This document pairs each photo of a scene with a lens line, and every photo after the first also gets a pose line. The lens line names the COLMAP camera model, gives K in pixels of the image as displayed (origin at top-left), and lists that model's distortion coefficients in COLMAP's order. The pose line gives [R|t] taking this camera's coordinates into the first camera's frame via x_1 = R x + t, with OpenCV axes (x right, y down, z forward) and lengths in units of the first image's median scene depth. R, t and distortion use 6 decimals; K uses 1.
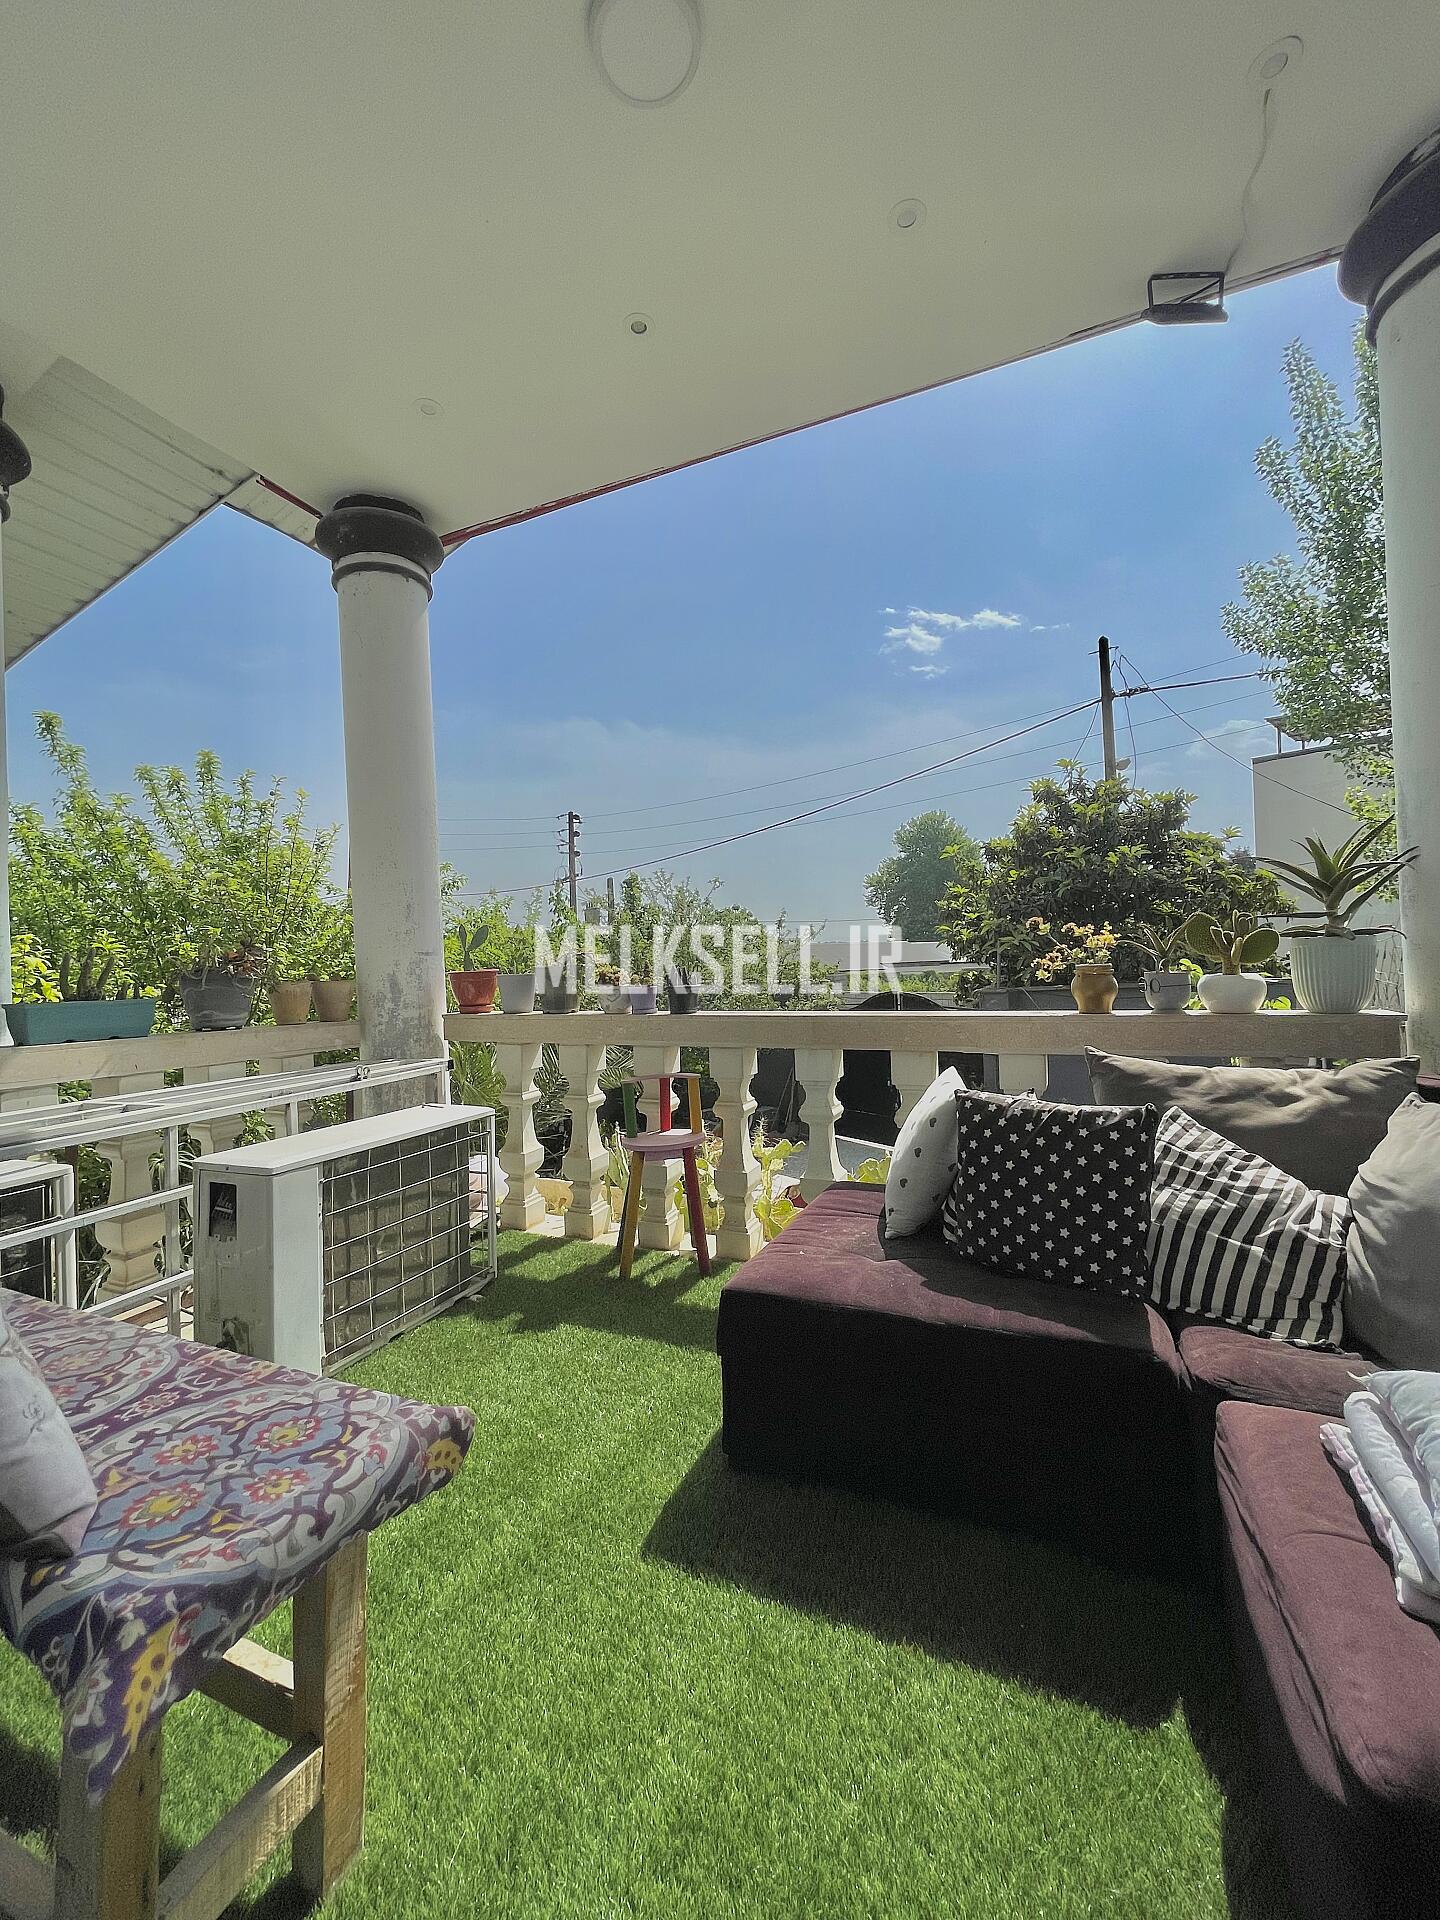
lens RADIAL K [[772.7, 0, 722.0], [0, 772.7, 952.3], [0, 0, 1]] dist [-0.007094, -0.000313]
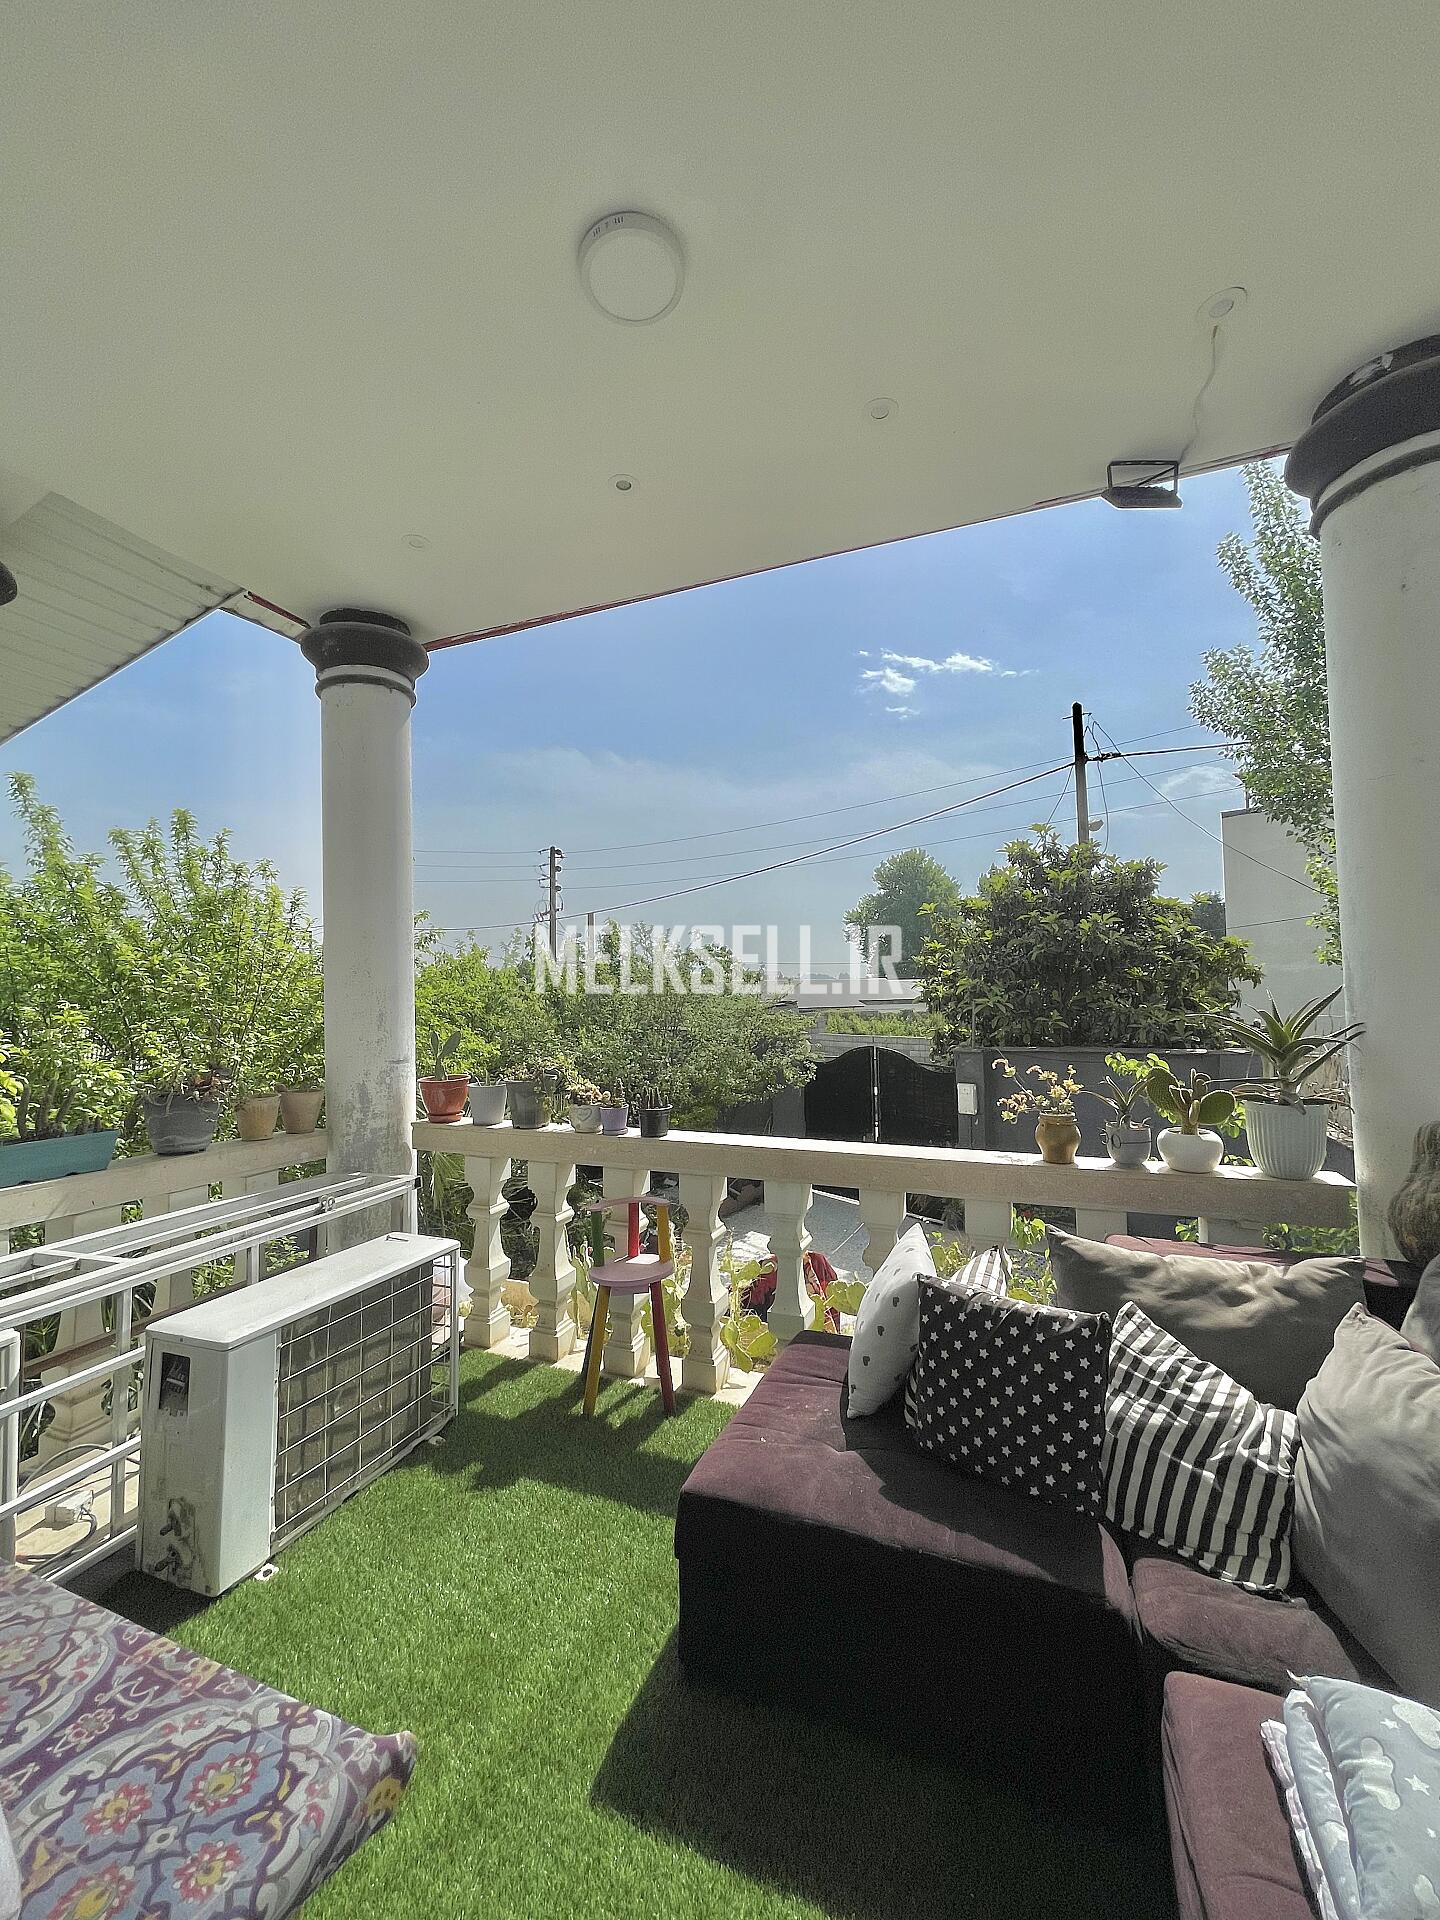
lens RADIAL K [[772.7, 0, 722.0], [0, 772.7, 952.5], [0, 0, 1]] dist [-0.007094, -0.000313]
pose [[0.999500, 0.018439, 0.025667, 0.010592], [-0.017294, 0.998875, -0.044165, -0.154321], [-0.026452, 0.043699, 0.998694, -0.015023]]
